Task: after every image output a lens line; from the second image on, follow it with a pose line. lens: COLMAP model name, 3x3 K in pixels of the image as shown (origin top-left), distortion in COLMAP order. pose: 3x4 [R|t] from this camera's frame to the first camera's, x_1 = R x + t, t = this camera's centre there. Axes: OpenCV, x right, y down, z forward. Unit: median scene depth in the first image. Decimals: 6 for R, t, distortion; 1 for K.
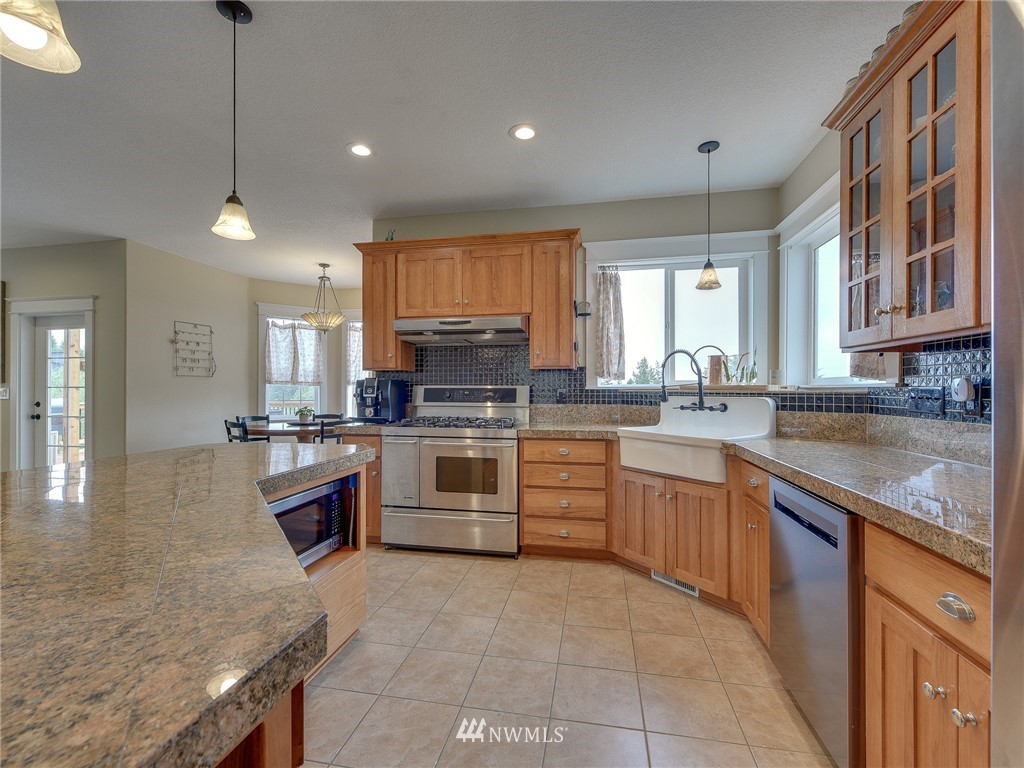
lens RADIAL K [[450.0, 0, 510.7], [0, 450.0, 389.1], [0, 0, 1]] dist [0.000154, -0.000898]
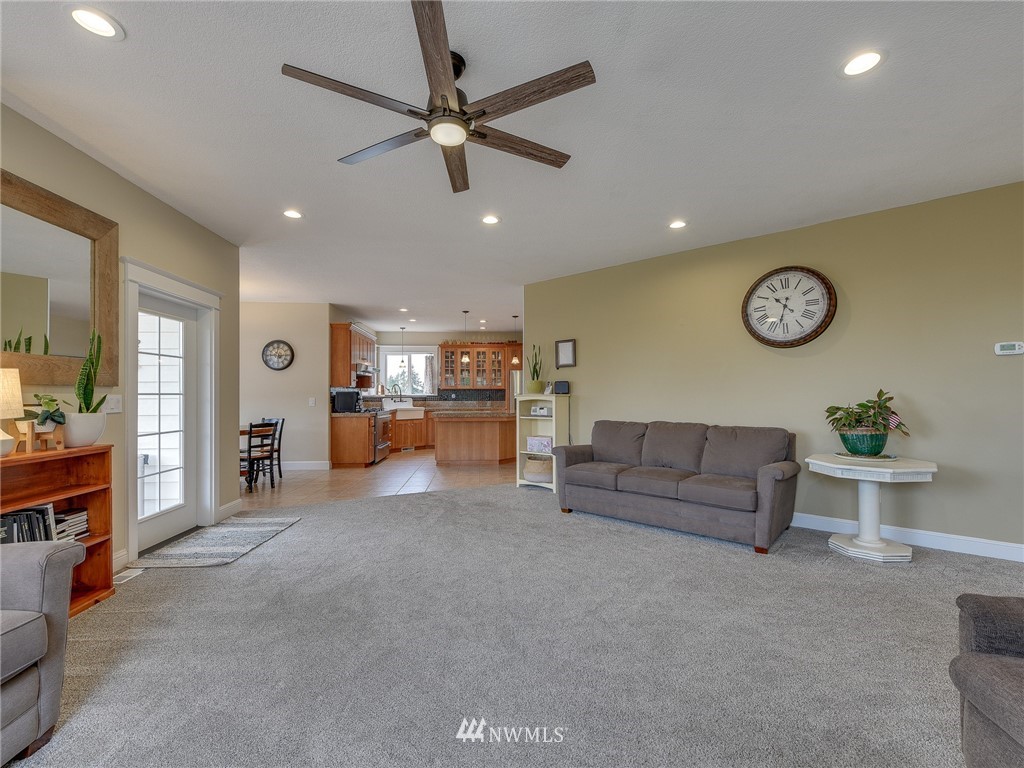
lens RADIAL K [[450.0, 0, 510.7], [0, 450.0, 389.1], [0, 0, 1]] dist [0.000154, -0.000898]
pose [[-0.258830, 0.013770, 0.965825, -2.520758], [0.000242, 0.999899, -0.014191, -0.002867], [-0.965923, -0.003439, -0.258808, 0.861633]]
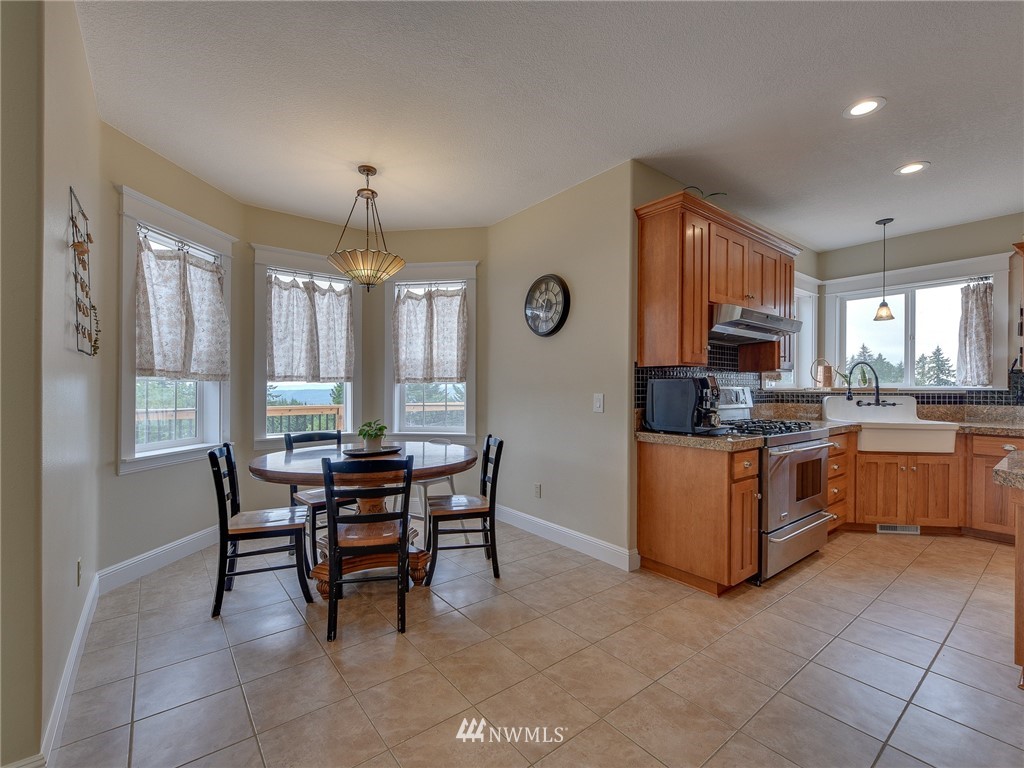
lens RADIAL K [[450.0, 0, 510.7], [0, 450.0, 389.1], [0, 0, 1]] dist [0.000154, -0.000898]
pose [[0.654089, -0.000100, 0.756418, -1.113518], [-0.005425, 0.999974, 0.004823, -0.004568], [-0.756398, -0.007258, 0.654071, 0.755931]]
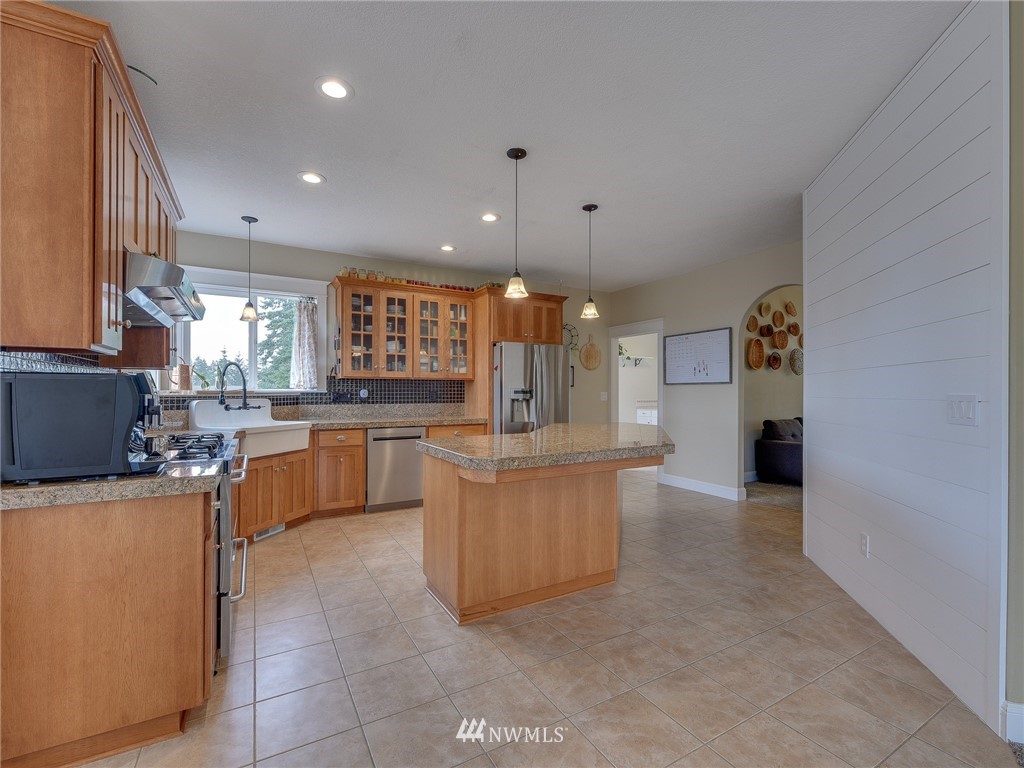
lens RADIAL K [[450.0, 0, 510.7], [0, 450.0, 389.1], [0, 0, 1]] dist [0.000154, -0.000898]
pose [[-0.652393, 0.004263, 0.757869, -0.896048], [-0.000482, 0.999982, -0.006040, -0.004712], [-0.757881, -0.004305, -0.652379, 1.018181]]
